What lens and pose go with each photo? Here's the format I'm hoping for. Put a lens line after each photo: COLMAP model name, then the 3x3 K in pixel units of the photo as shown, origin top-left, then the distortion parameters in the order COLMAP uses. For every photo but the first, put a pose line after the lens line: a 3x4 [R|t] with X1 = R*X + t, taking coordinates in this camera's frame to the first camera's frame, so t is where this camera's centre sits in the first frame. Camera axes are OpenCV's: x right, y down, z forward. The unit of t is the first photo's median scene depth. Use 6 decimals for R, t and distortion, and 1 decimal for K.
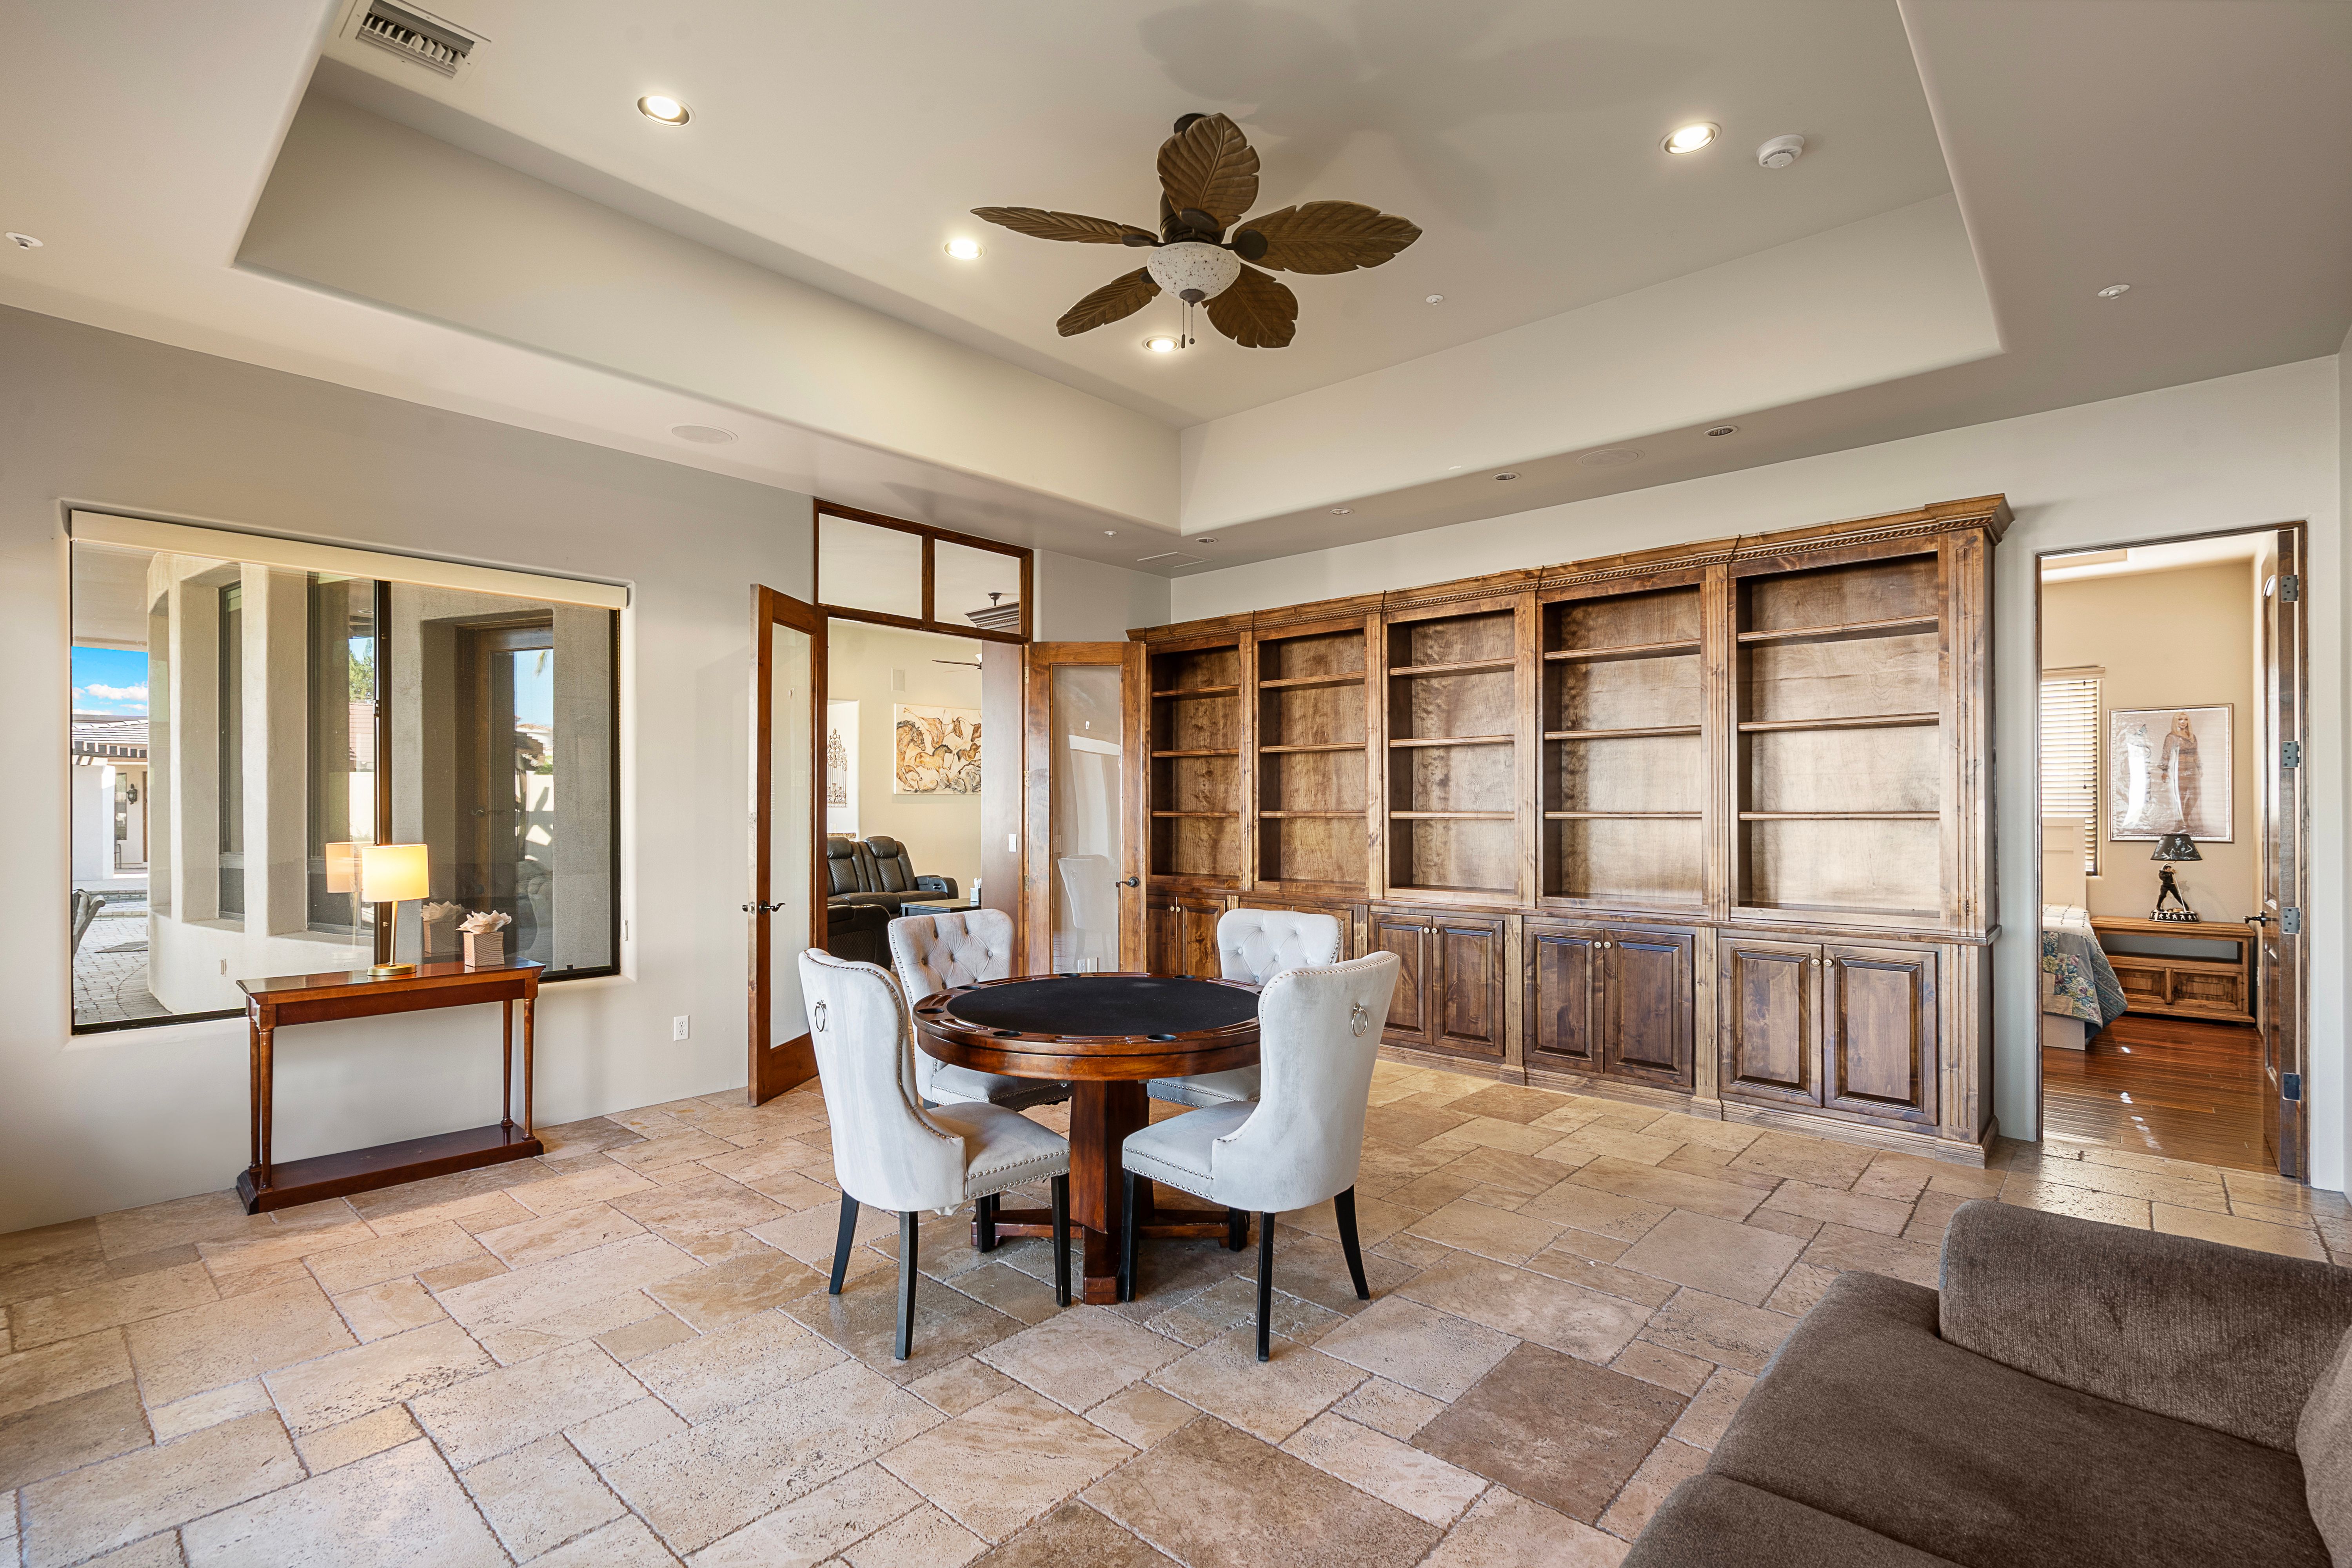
lens RADIAL K [[1085.0, 0, 1174.8], [0, 1085.0, 799.3], [0, 0, 1]] dist [0.002064, 0.000149]
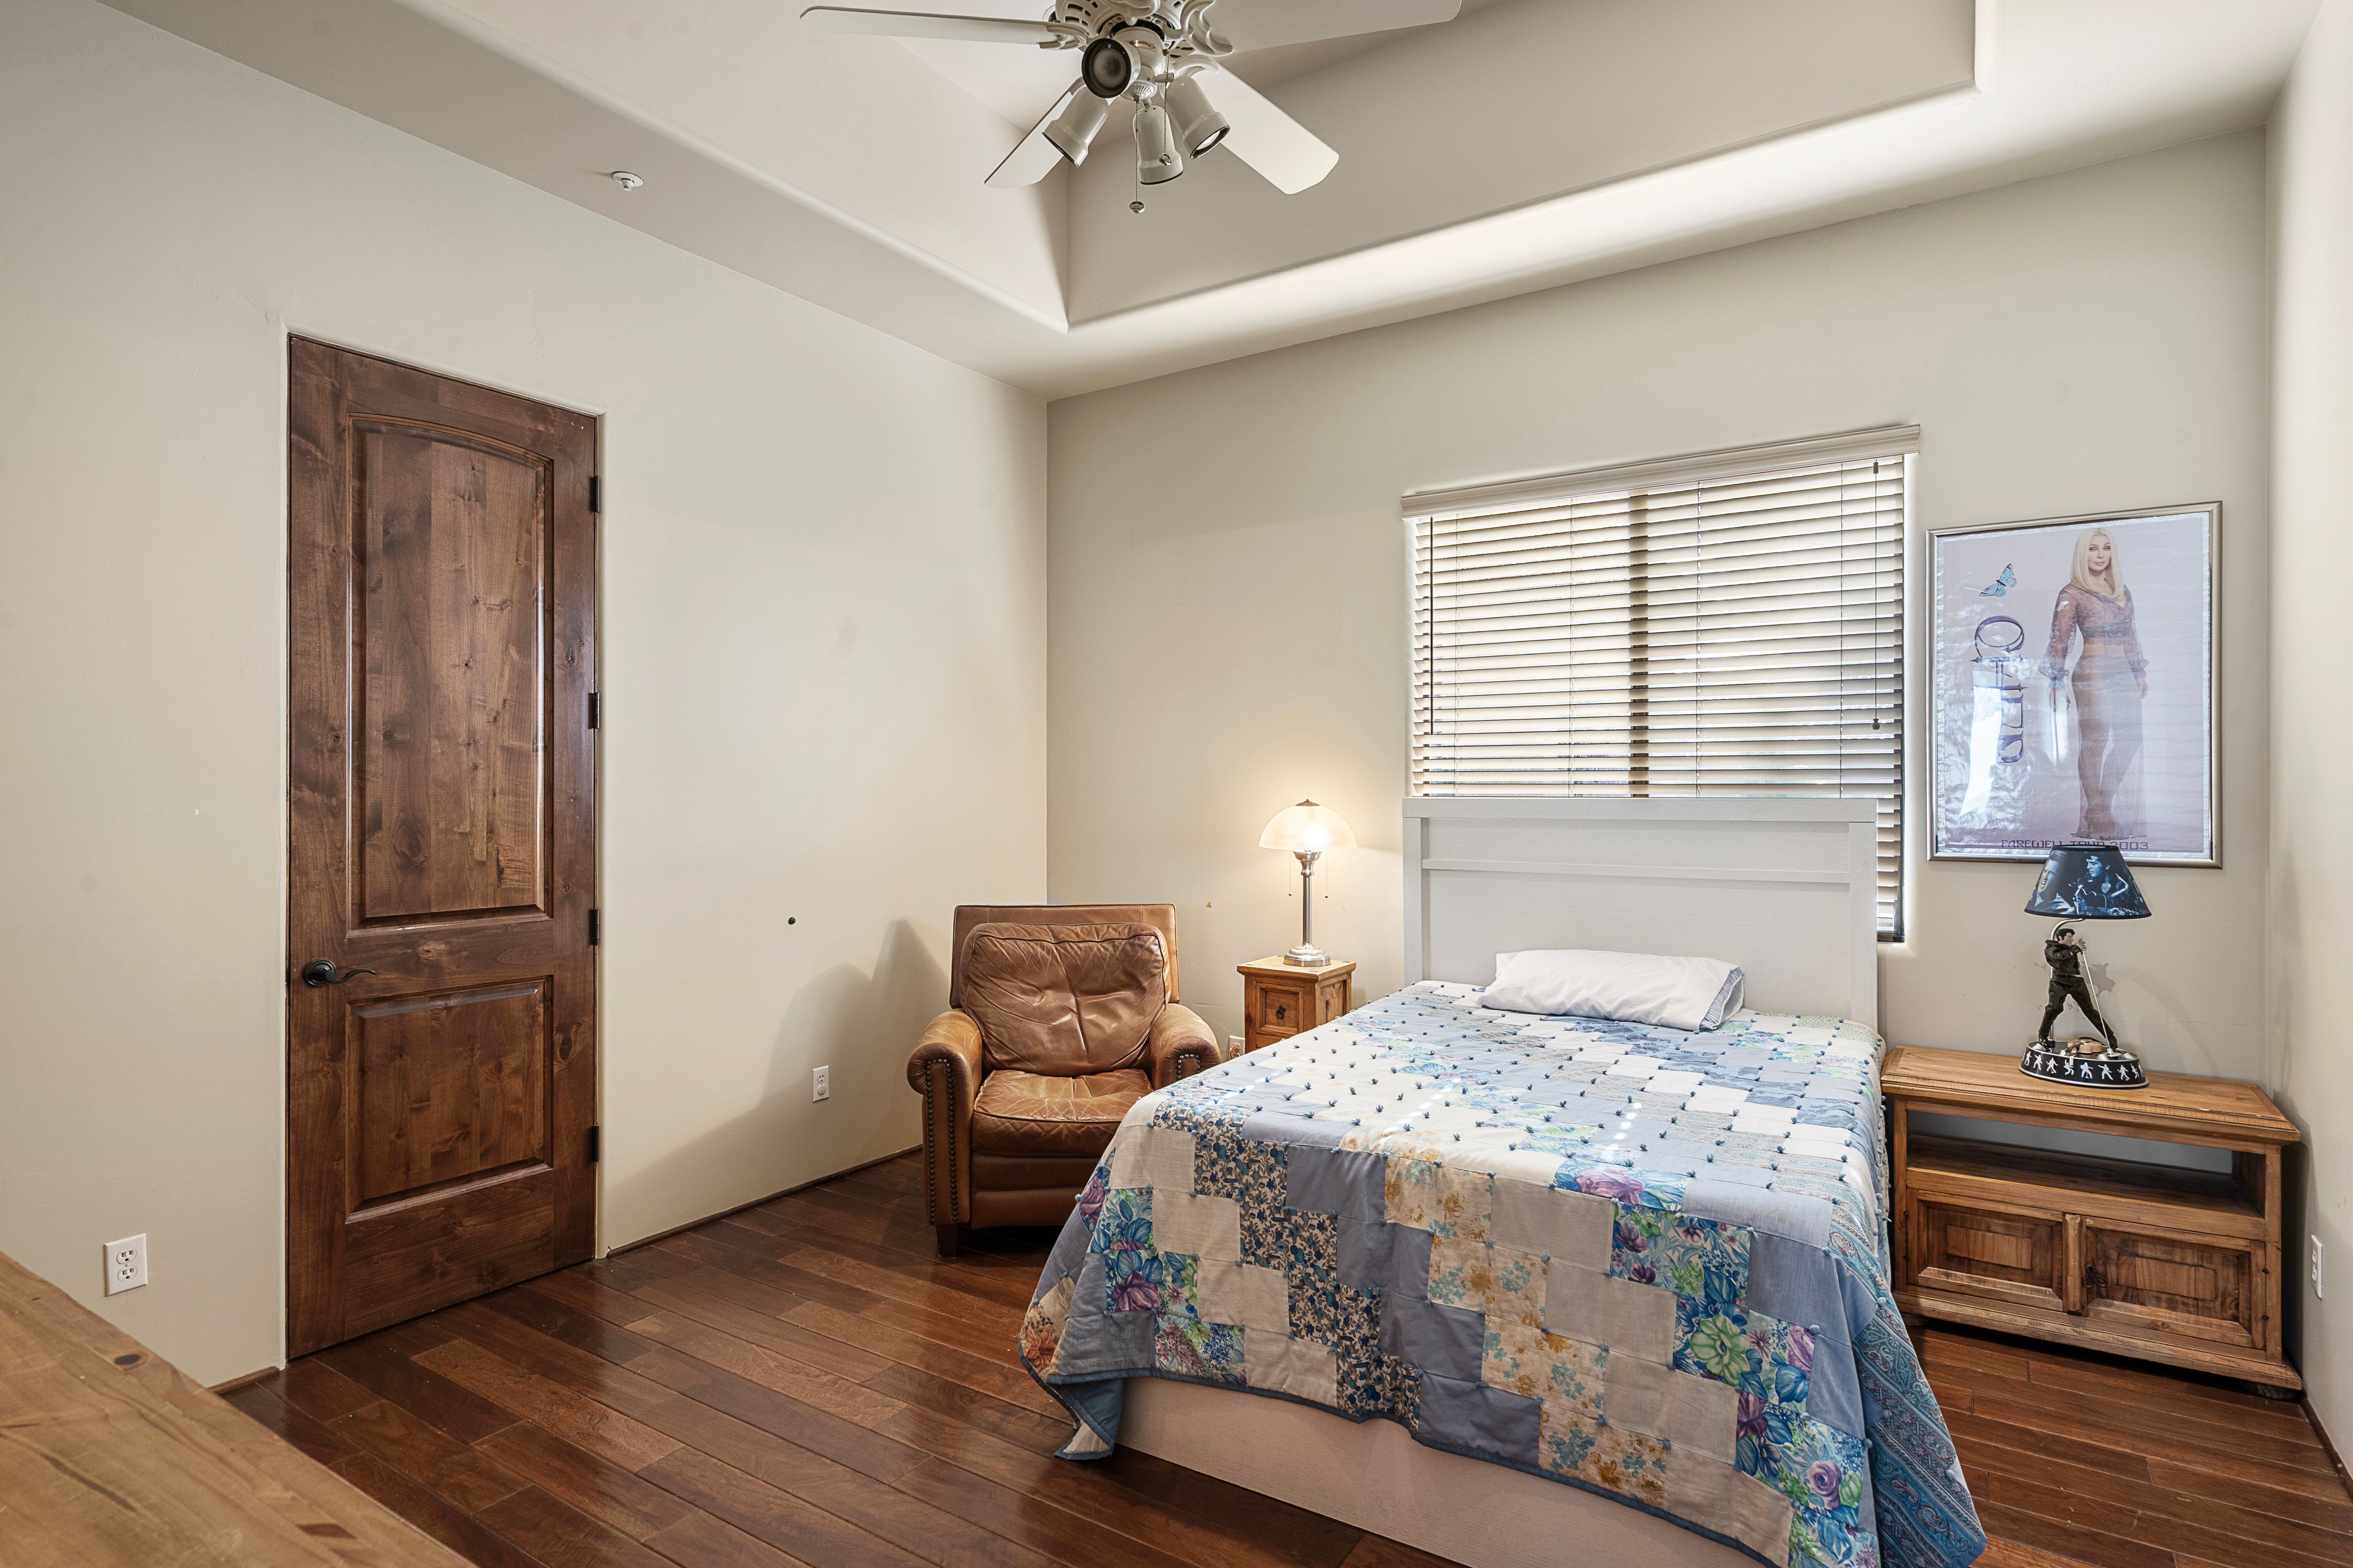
lens RADIAL K [[1223.3, 0, 1176.5], [0, 1223.3, 784.0], [0, 0, 1]] dist [0.003352, 0.000589]
pose [[0.988458, -0.000254, 0.151497, 0.559512], [-0.000009, 0.999998, 0.001736, 0.010268], [-0.151497, -0.001718, 0.988456, 0.645258]]
